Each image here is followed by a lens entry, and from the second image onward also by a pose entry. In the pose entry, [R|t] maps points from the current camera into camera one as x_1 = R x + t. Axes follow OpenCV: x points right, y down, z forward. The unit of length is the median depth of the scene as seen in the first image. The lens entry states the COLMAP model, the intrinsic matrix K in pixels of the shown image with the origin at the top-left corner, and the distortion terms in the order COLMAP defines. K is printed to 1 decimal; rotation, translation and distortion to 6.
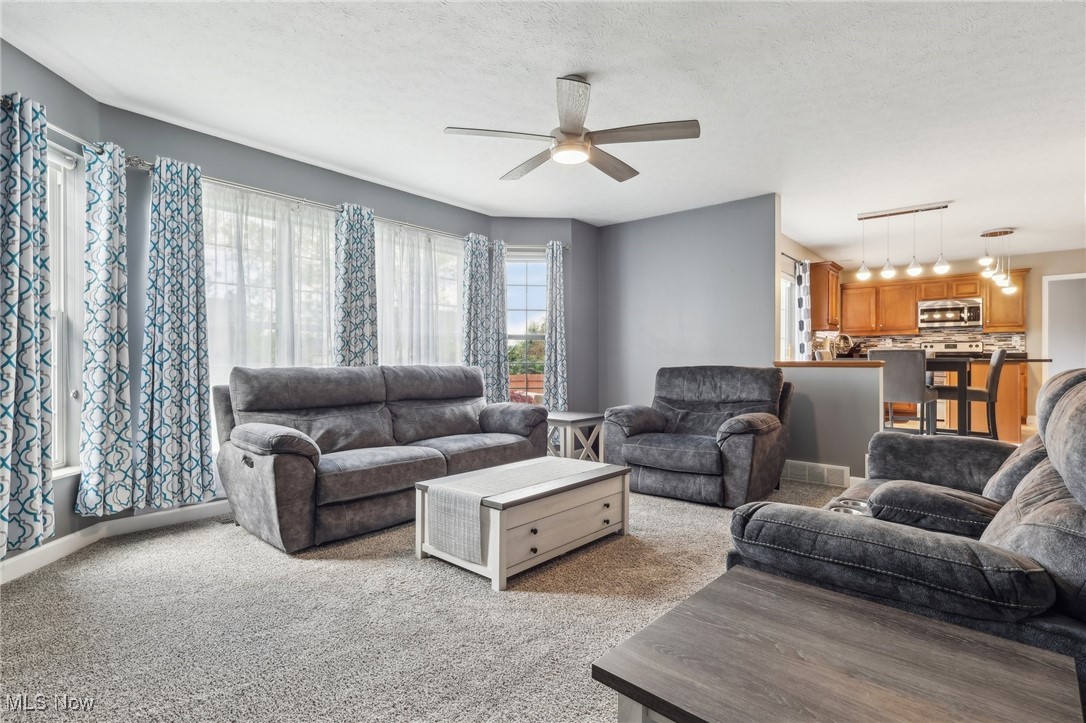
lens RADIAL K [[510.2, 0, 545.3], [0, 510.2, 363.4], [0, 0, 1]] dist [-0.001760, -0.000311]
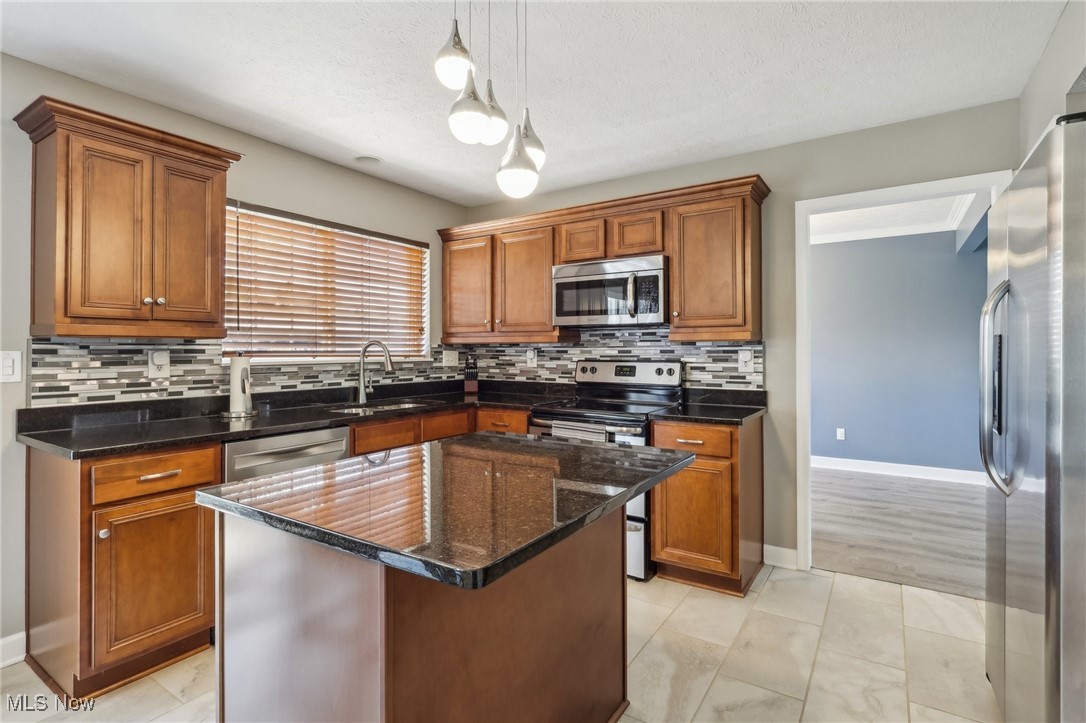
lens RADIAL K [[528.5, 0, 542.5], [0, 528.5, 346.4], [0, 0, 1]] dist [0.001002, 0.000733]
pose [[0.991178, -0.001726, 0.132525, 0.673533], [0.003576, 0.999899, -0.013720, -0.048585], [-0.132488, 0.014073, 0.991085, 0.571965]]
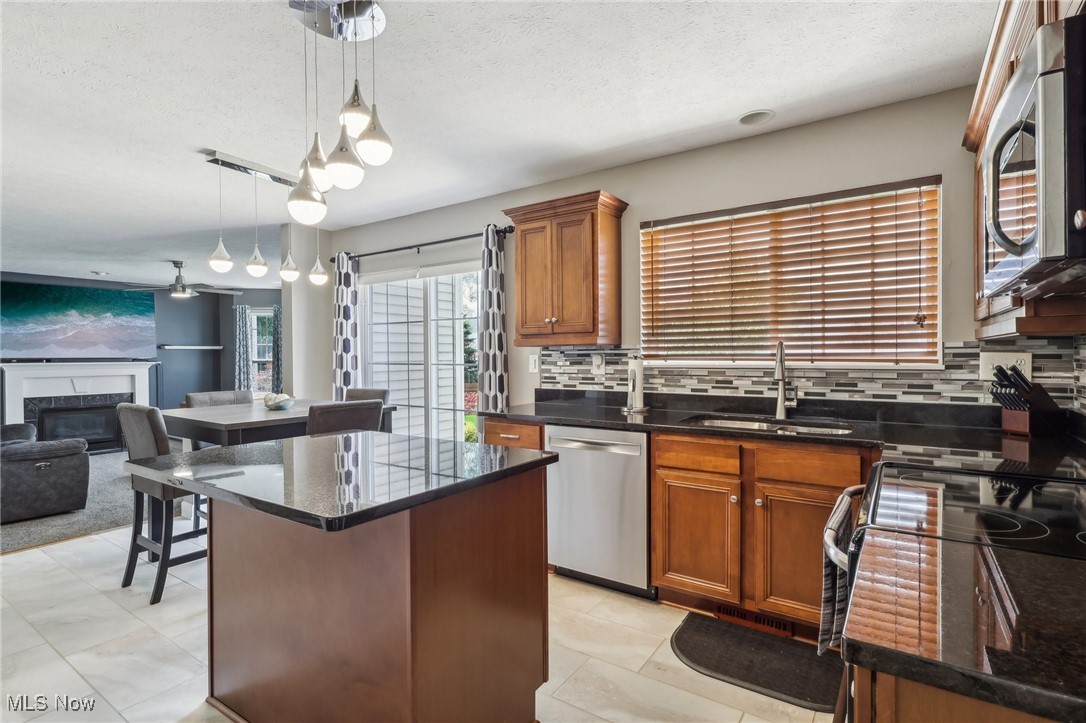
lens RADIAL K [[530.2, 0, 543.0], [0, 530.2, 361.5], [0, 0, 1]] dist [-0.000299, 0.000030]
pose [[0.120803, 0.011611, -0.992609, 0.915008], [0.001041, 0.999930, 0.011823, -0.050702], [0.992676, -0.002462, 0.120782, 0.827136]]
